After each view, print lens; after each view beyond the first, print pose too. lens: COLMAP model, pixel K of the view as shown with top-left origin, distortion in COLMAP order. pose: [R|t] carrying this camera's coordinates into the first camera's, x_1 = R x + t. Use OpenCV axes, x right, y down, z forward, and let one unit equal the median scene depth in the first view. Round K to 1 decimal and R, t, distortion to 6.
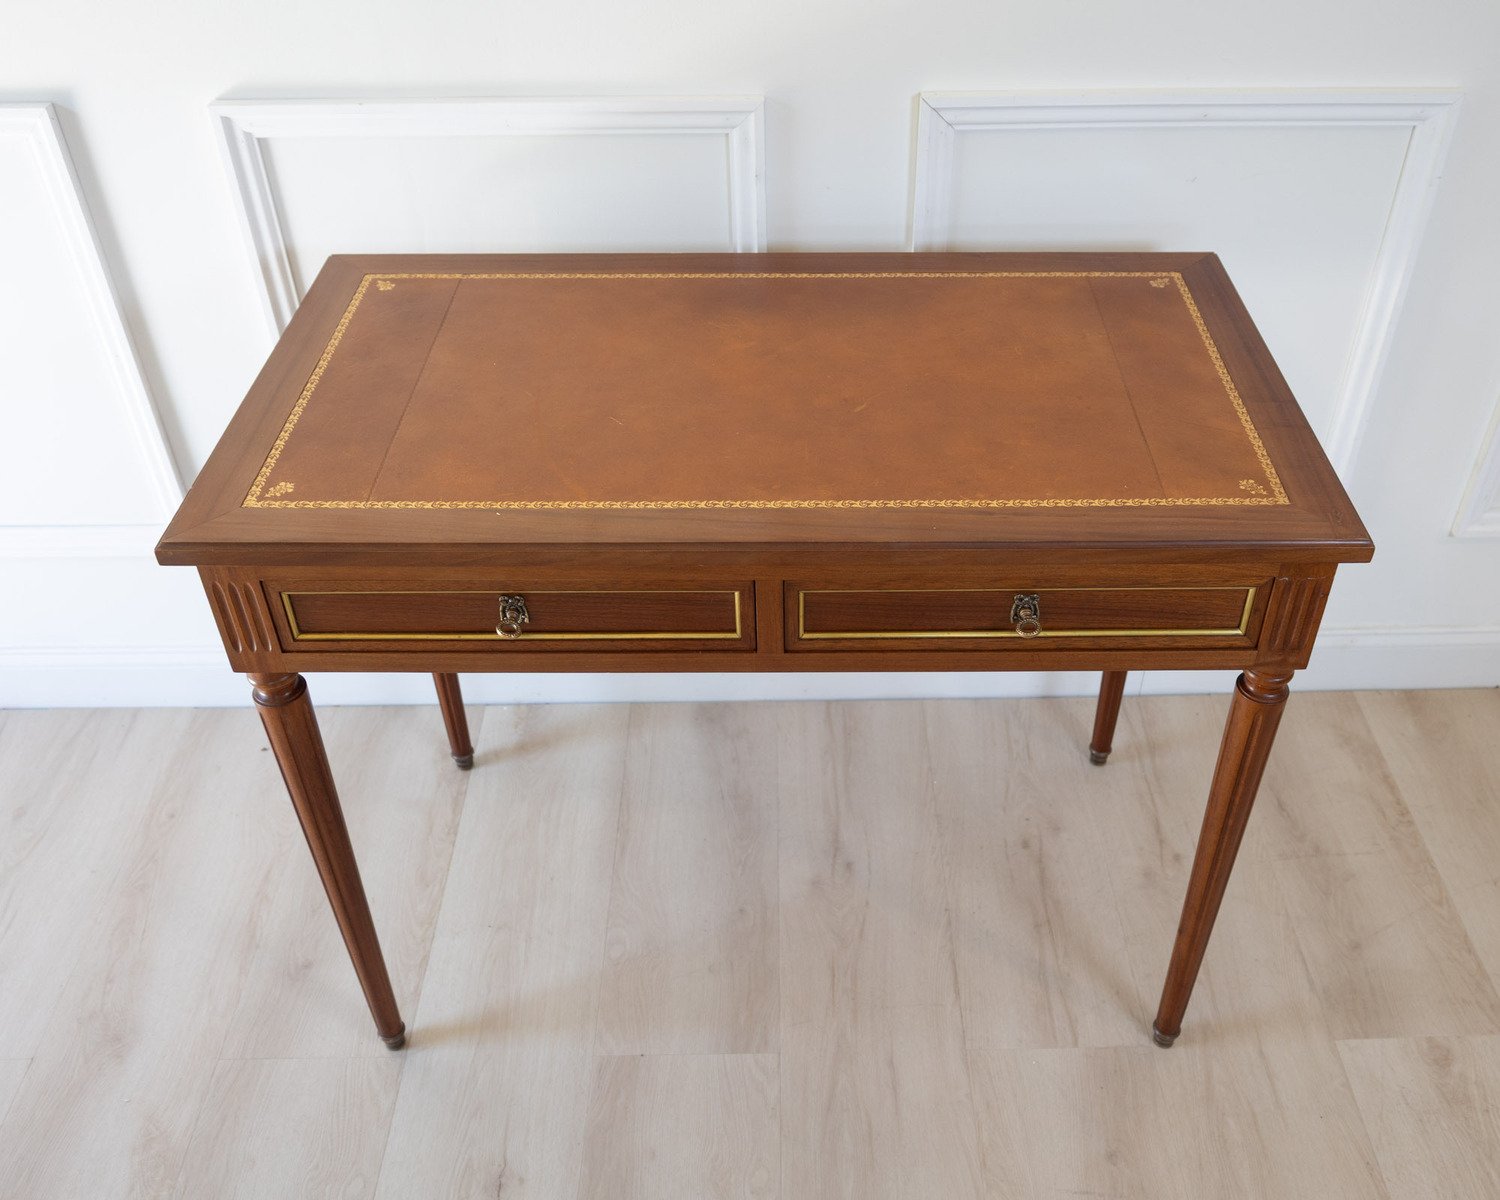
lens RADIAL K [[1401.5, 0, 804.9], [0, 1401.5, 596.7], [0, 0, 1]] dist [-0.010389, 0.000000]
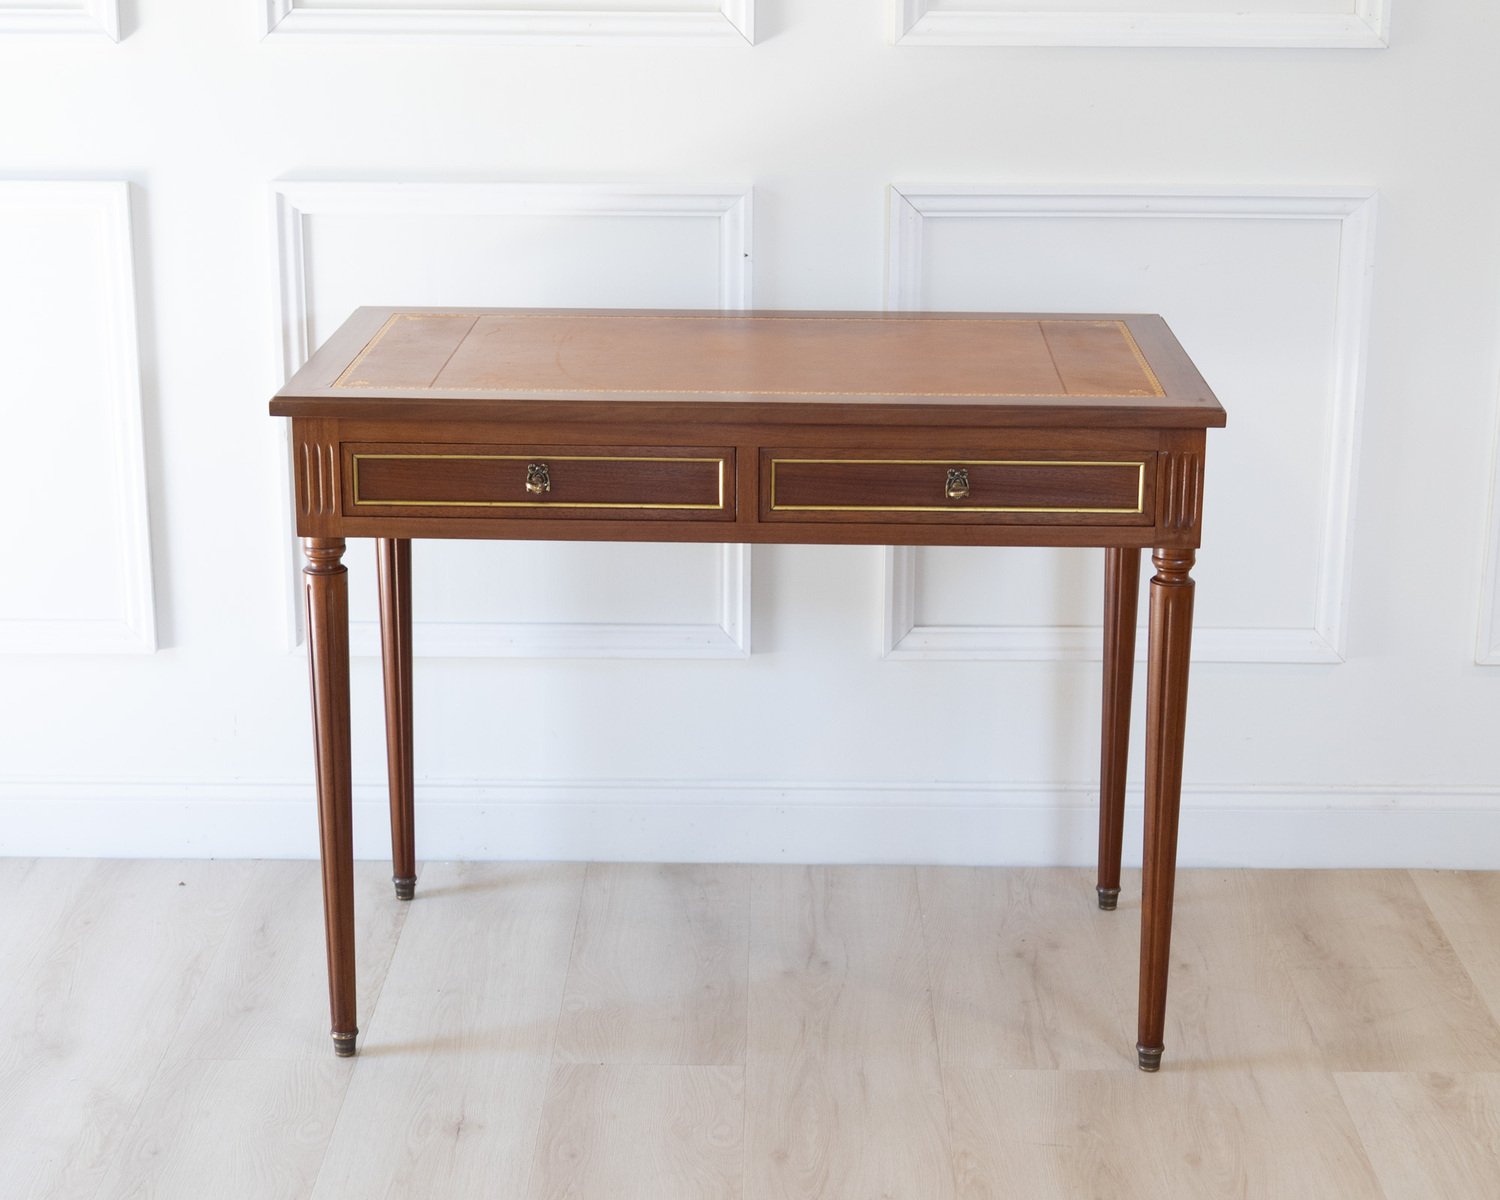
lens RADIAL K [[2860.3, 0, 748.3], [0, 2860.3, 596.5], [0, 0, 1]] dist [0.000848, 0.000000]
pose [[0.999439, 0.013390, -0.030704, 0.040020], [-0.024545, 0.916501, -0.399278, 0.817609], [0.022795, 0.399807, 0.916316, -0.926603]]
